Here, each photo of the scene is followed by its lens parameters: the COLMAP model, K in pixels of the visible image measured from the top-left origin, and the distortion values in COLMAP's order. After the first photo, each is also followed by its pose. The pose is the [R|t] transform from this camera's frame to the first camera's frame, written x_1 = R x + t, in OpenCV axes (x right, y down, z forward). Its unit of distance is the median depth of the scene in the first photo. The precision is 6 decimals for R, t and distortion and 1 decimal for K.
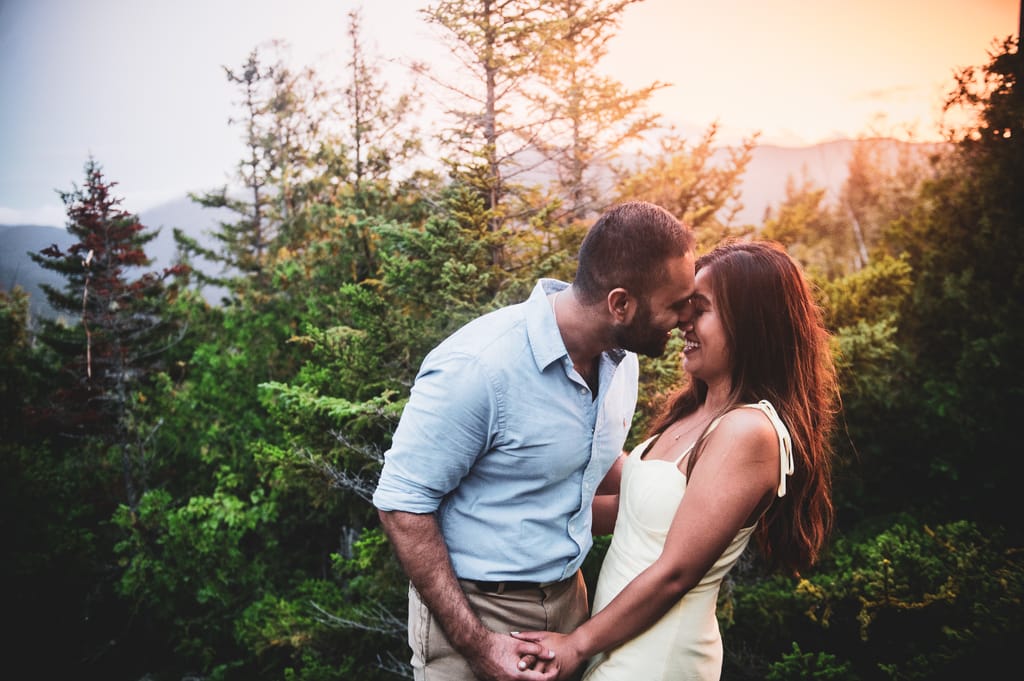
lens RADIAL K [[937.5, 0, 523.9], [0, 937.5, 412.8], [0, 0, 1]] dist [-0.006450, -0.018622]
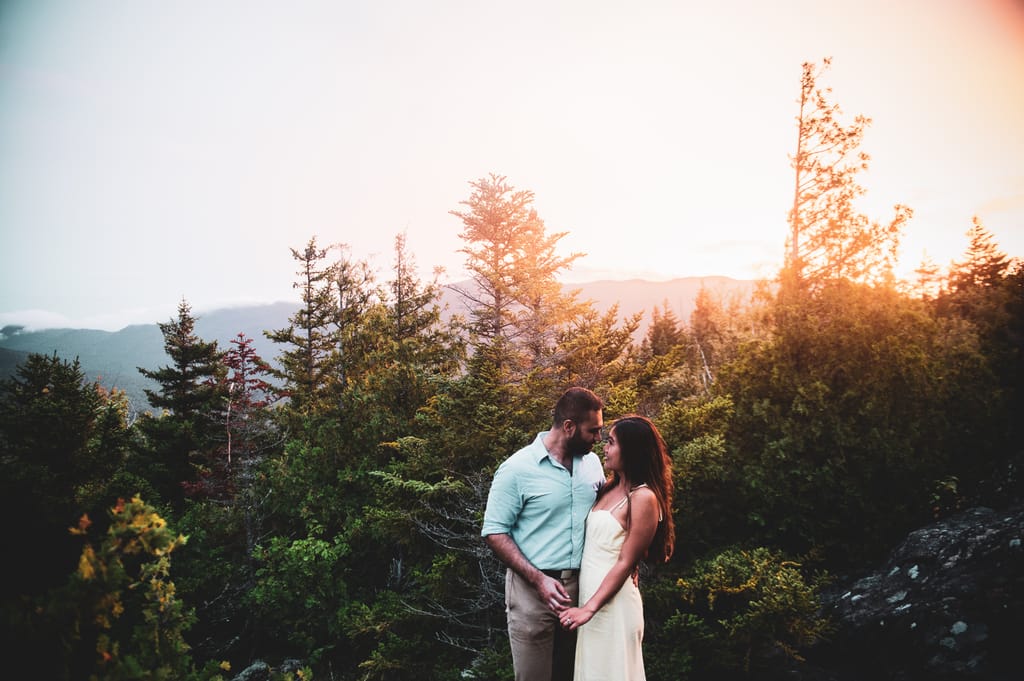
lens RADIAL K [[983.5, 0, 480.2], [0, 983.5, 326.5], [0, 0, 1]] dist [-0.006790, 0.004166]
pose [[0.993490, 0.015124, 0.112910, -0.242439], [-0.000314, 0.991508, -0.130049, -0.051508], [-0.113918, 0.129167, 0.985058, -0.709772]]
